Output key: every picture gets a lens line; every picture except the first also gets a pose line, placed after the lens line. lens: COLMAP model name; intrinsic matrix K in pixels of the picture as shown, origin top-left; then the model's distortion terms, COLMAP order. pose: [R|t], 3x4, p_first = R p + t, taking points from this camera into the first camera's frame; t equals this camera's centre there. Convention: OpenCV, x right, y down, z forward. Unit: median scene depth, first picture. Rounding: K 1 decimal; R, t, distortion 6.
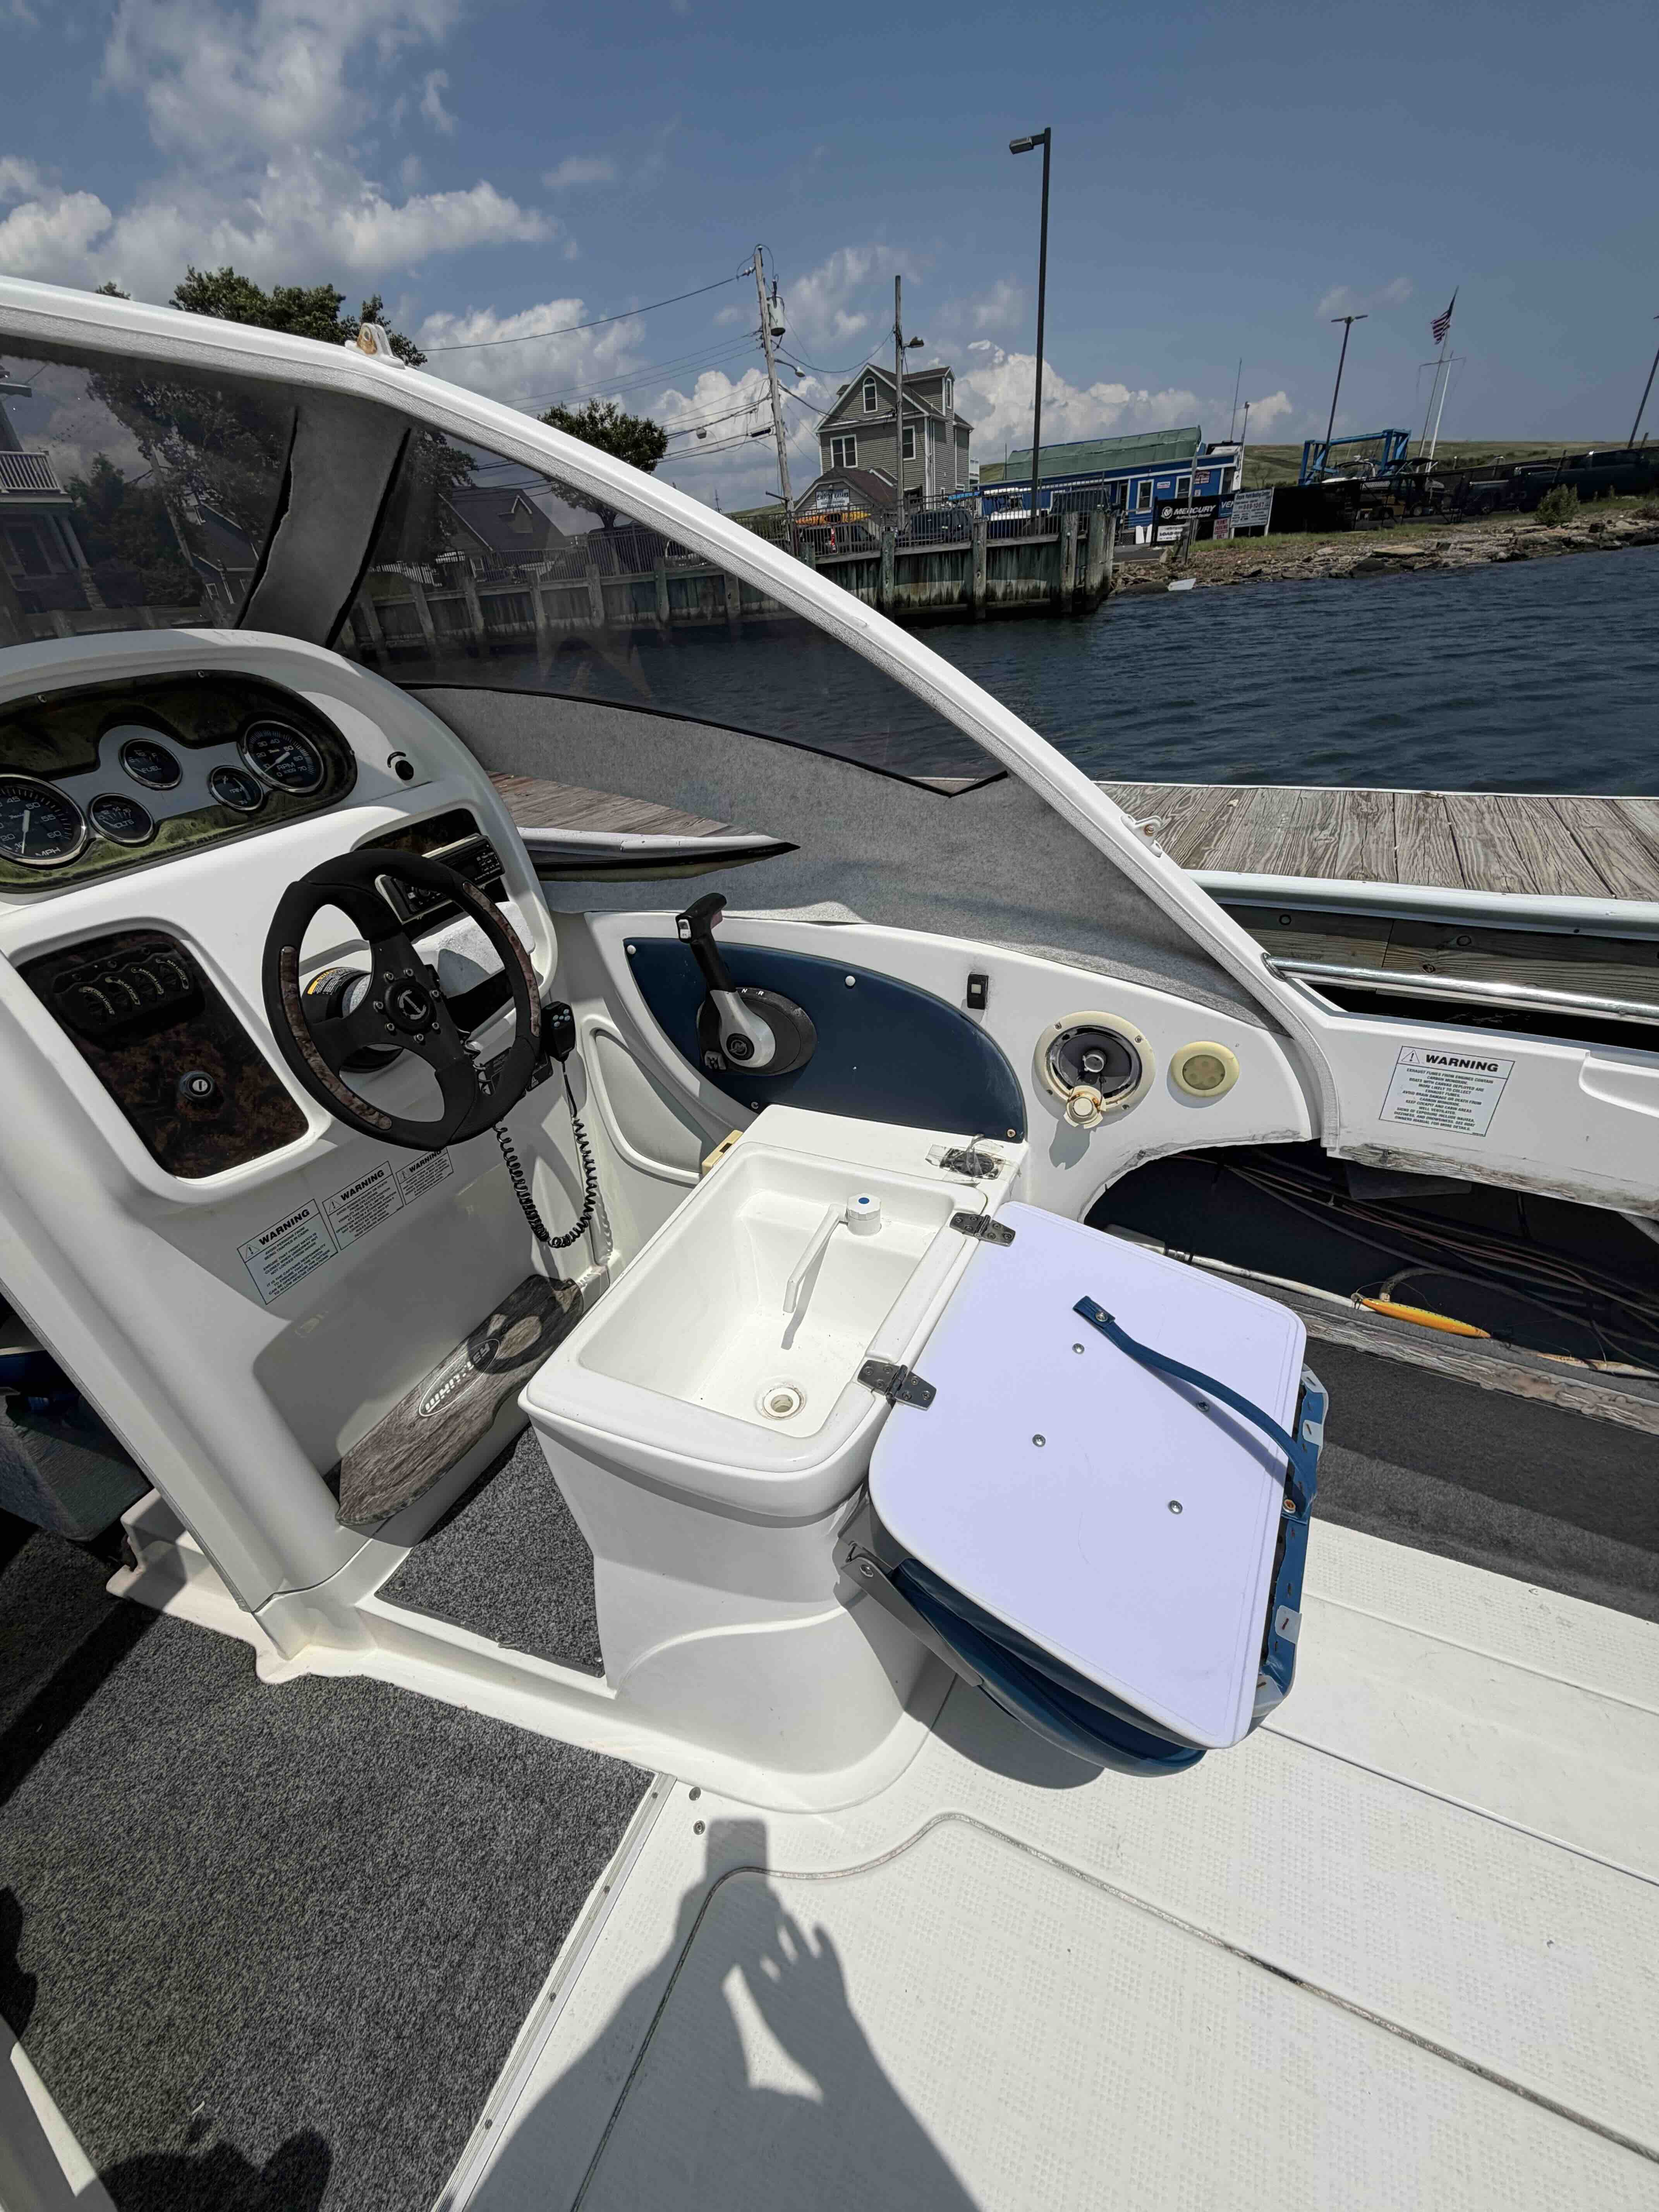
lens RADIAL K [[867.8, 0, 820.3], [0, 867.8, 1098.6], [0, 0, 1]] dist [-0.001243, -0.000212]
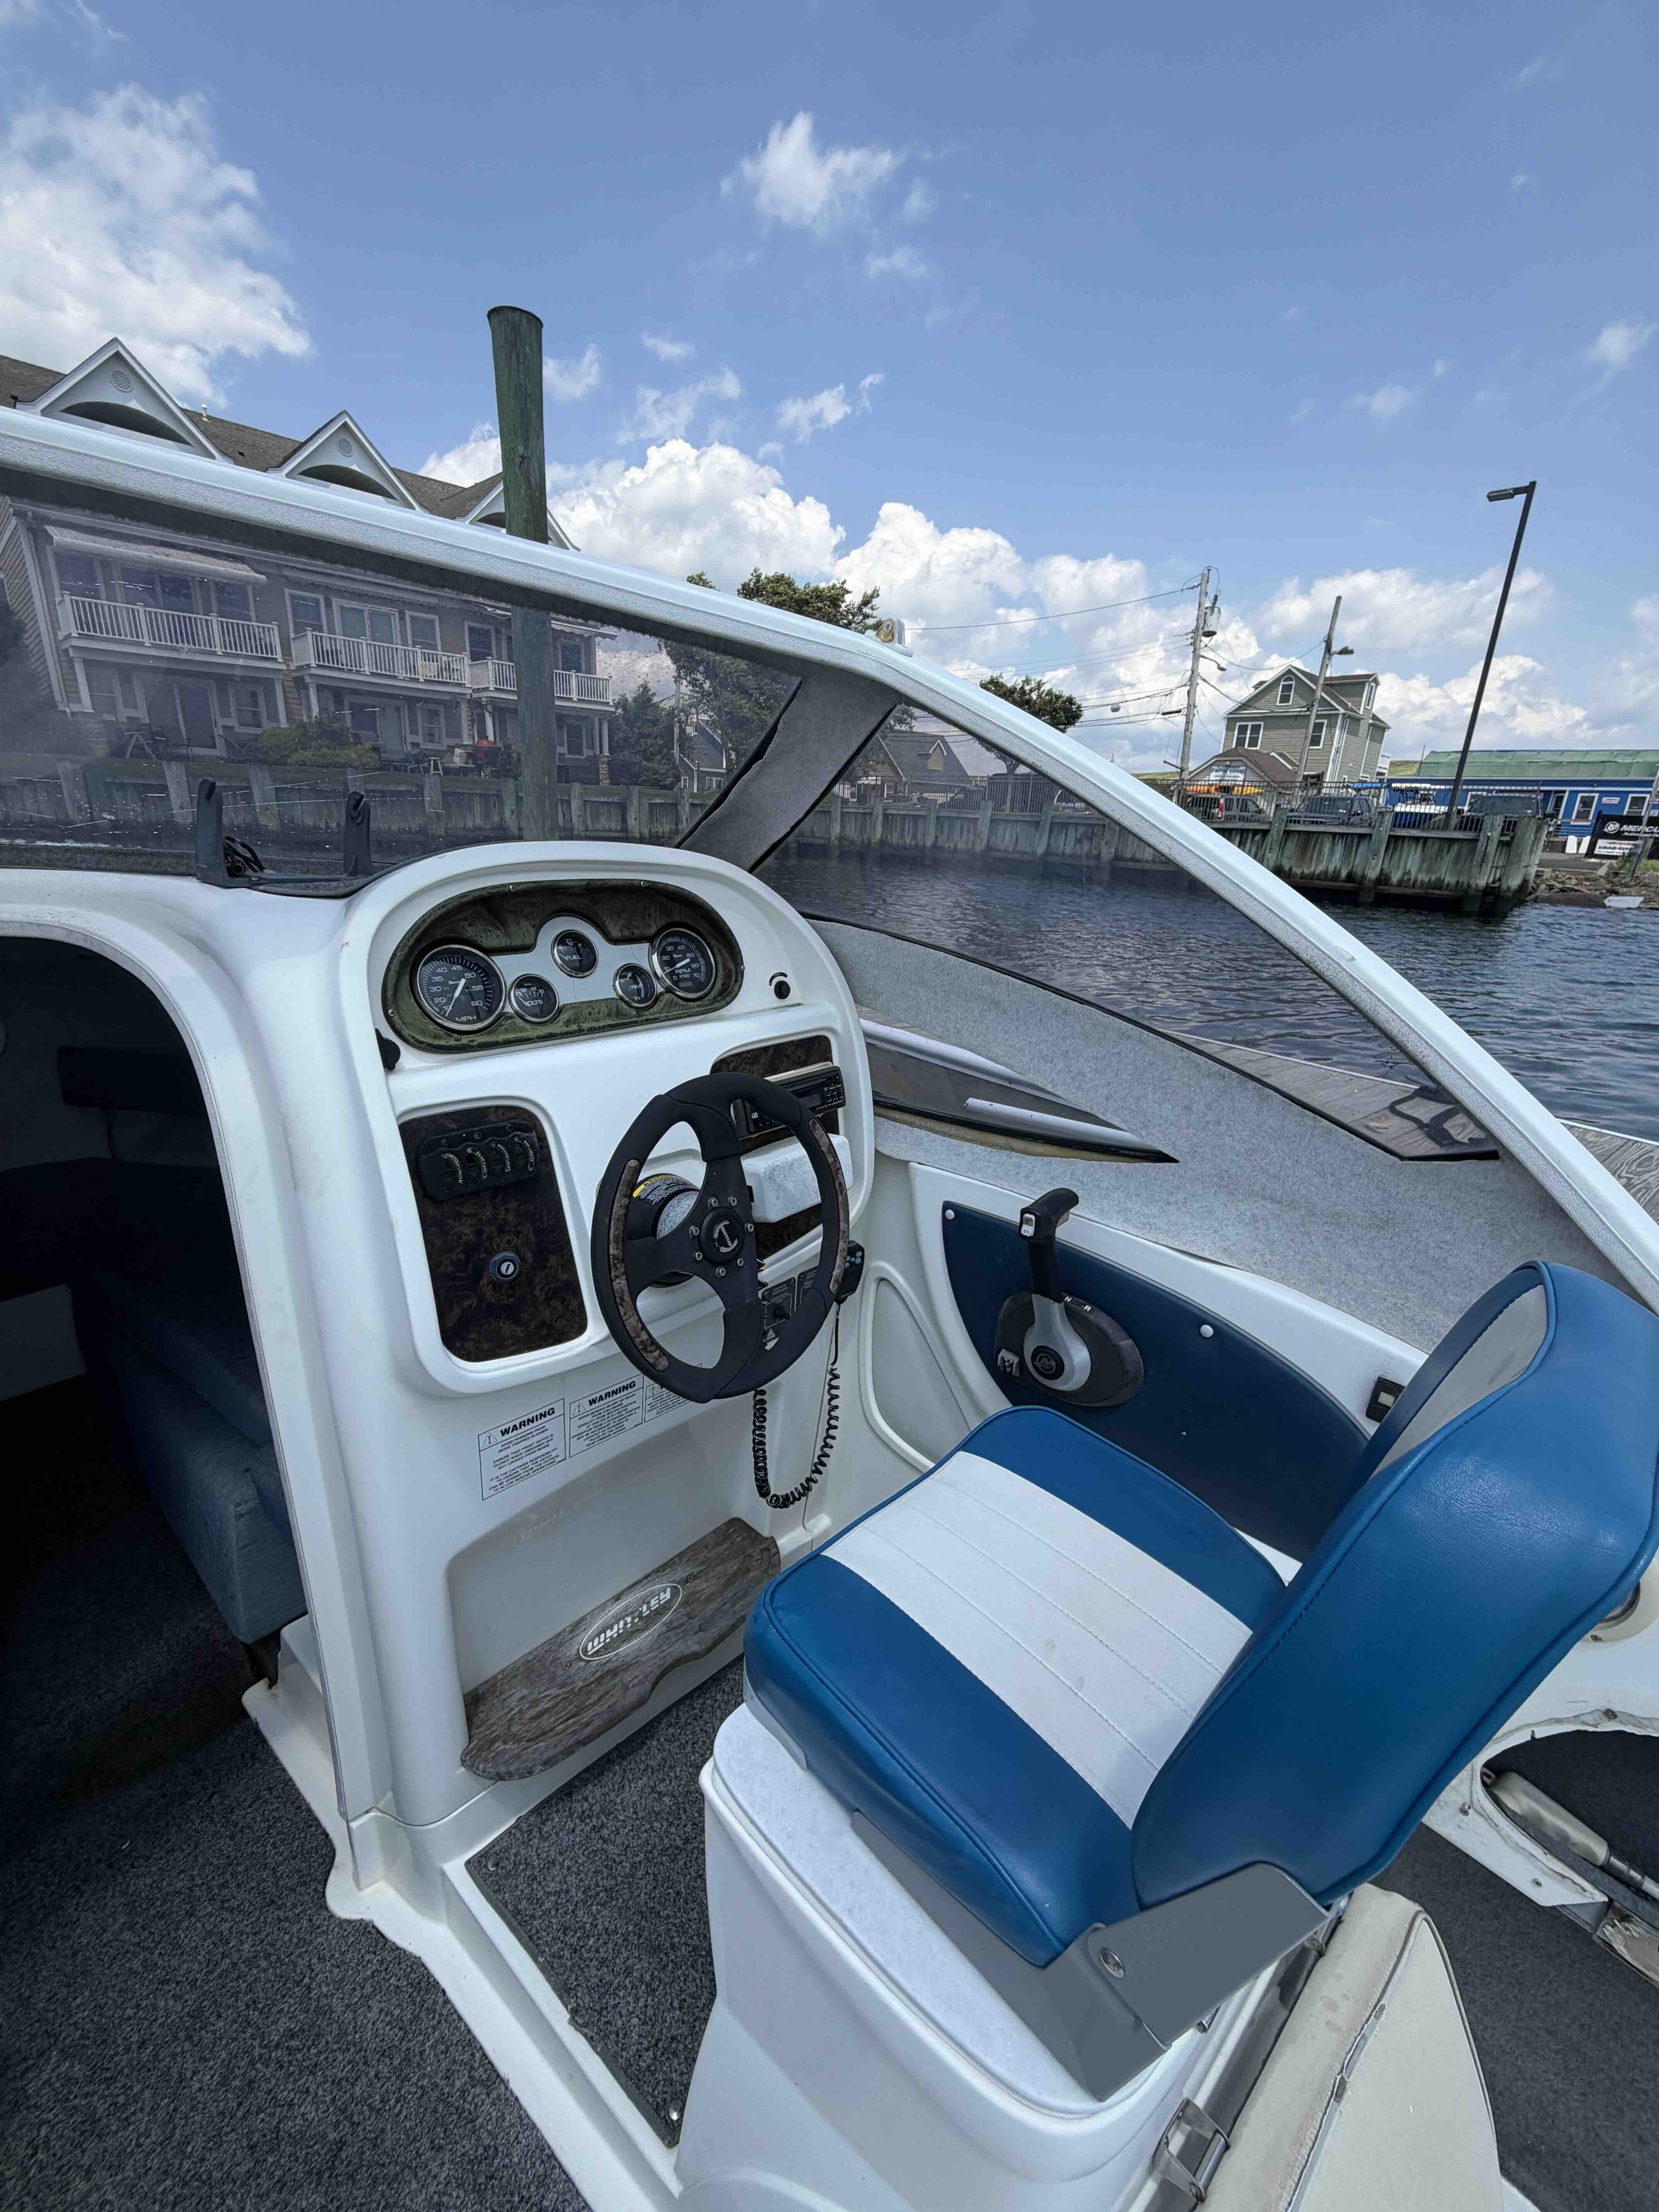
lens RADIAL K [[886.5, 0, 828.0], [0, 886.5, 1103.9], [0, 0, 1]] dist [0.000578, 0.000157]
pose [[0.928820, 0.227259, -0.292655, -0.107292], [-0.285604, 0.942287, -0.174716, -0.094960], [0.236059, 0.245863, 0.940121, 0.085614]]
